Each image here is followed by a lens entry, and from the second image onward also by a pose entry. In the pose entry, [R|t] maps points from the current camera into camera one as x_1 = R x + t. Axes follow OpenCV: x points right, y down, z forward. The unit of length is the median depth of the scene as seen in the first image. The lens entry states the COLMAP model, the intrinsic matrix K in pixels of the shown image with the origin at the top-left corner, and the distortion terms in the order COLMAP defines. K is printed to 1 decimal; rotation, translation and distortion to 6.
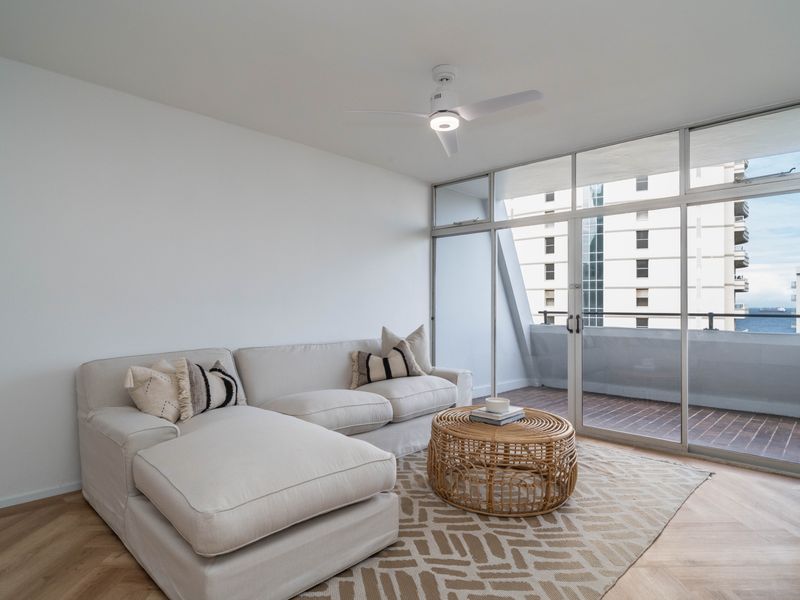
lens RADIAL K [[465.5, 0, 399.9], [0, 465.5, 297.4], [0, 0, 1]] dist [-0.000742, -0.000287]
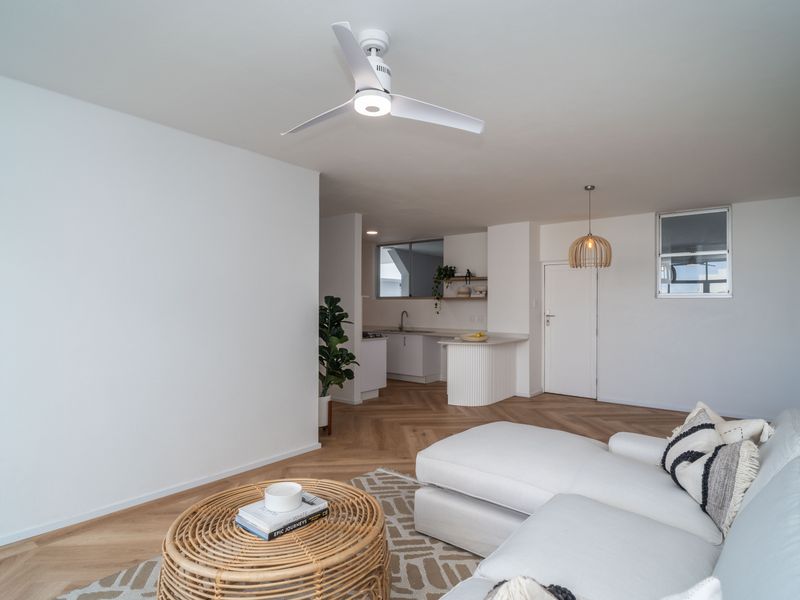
lens RADIAL K [[457.2, 0, 400.0], [0, 457.2, 300.0], [0, 0, 1]] dist [-0.002425, 0.000913]
pose [[-0.996648, -0.013866, -0.080630, 0.079675], [-0.011704, 0.999561, -0.027221, -0.020649], [0.080972, -0.026186, -0.996372, 1.297537]]
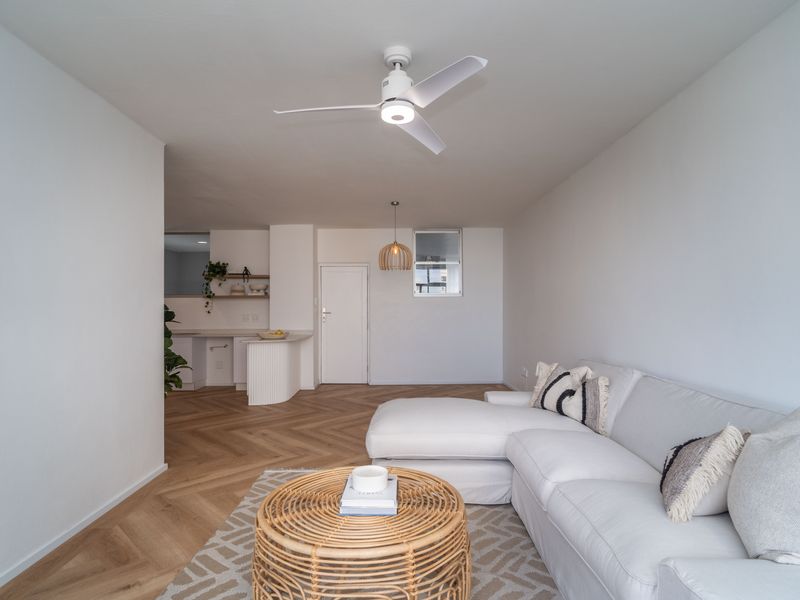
lens RADIAL K [[461.7, 0, 397.4], [0, 461.7, 304.6], [0, 0, 1]] dist [-0.004480, 0.000234]
pose [[-0.722621, -0.008196, -0.691195, 0.500648], [0.009532, 0.999716, -0.021820, -0.003845], [0.691178, -0.022356, -0.722338, 1.188882]]
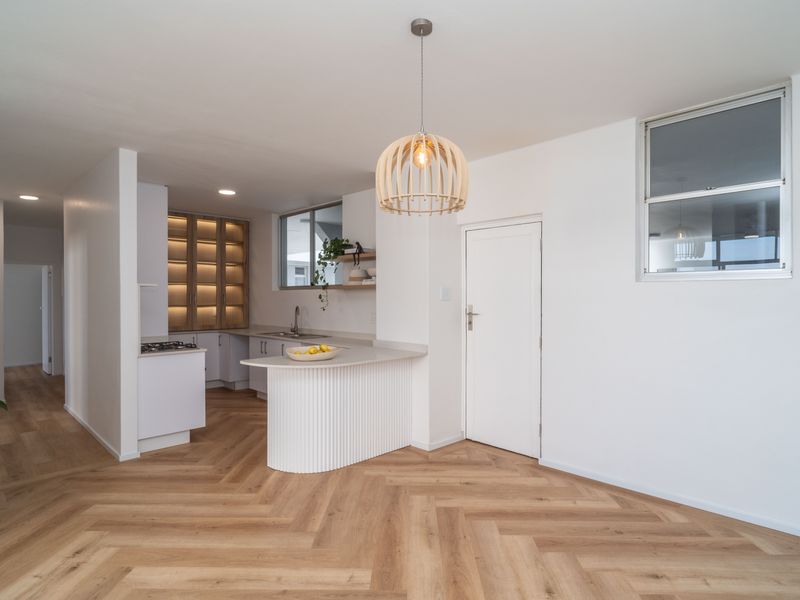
lens RADIAL K [[457.2, 0, 400.0], [0, 457.2, 300.0], [0, 0, 1]] dist [-0.002425, 0.000913]
pose [[-0.999250, -0.006341, 0.038199, -0.534888], [-0.006740, 0.999924, -0.010317, -0.035646], [-0.038130, -0.010567, -0.999217, 0.636194]]
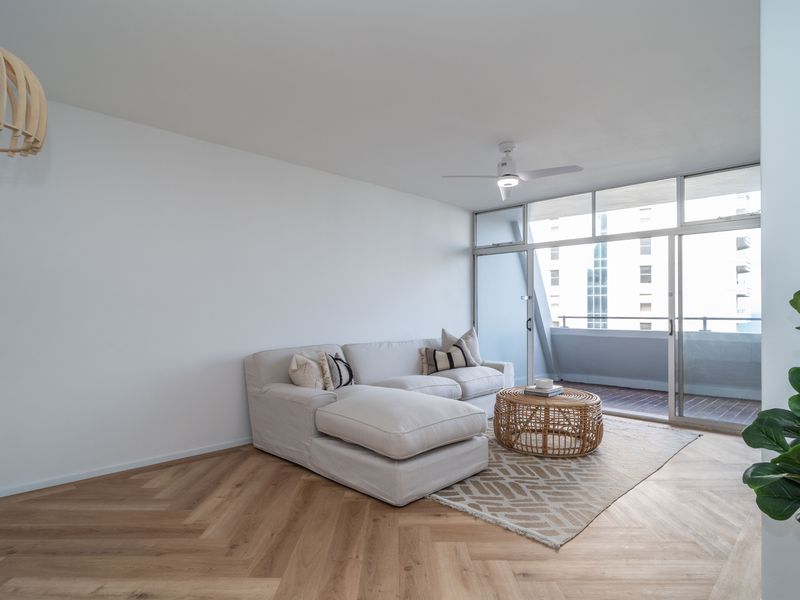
lens RADIAL K [[461.7, 0, 397.4], [0, 461.7, 304.6], [0, 0, 1]] dist [-0.004480, 0.000234]
pose [[0.999898, -0.004657, -0.013515, -0.164097], [0.004690, 0.999986, 0.002448, -0.007415], [0.013504, -0.002511, 0.999906, -0.298388]]
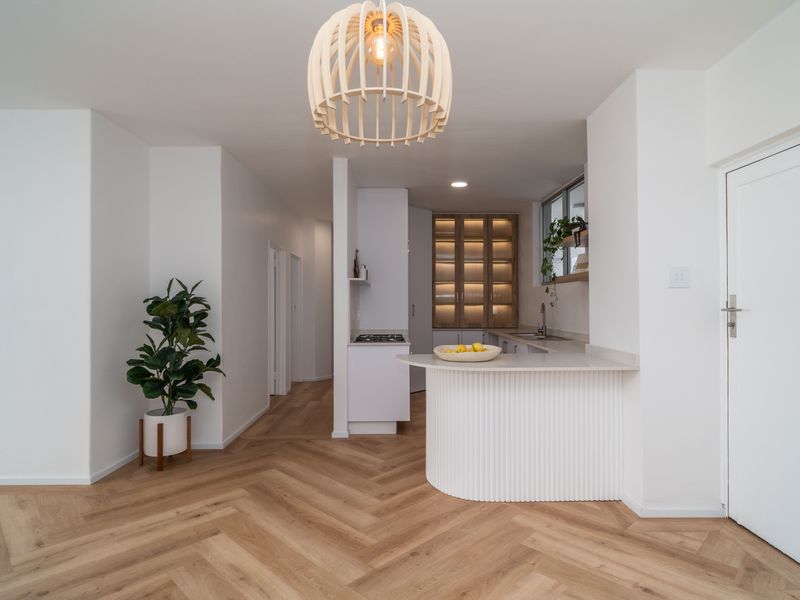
lens RADIAL K [[457.2, 0, 400.0], [0, 457.2, 300.0], [0, 0, 1]] dist [-0.002425, 0.000913]
pose [[-0.701872, -0.000753, 0.712303, -0.790892], [-0.015370, 0.999783, -0.014088, -0.011944], [-0.712137, -0.020837, -0.701731, 0.336250]]
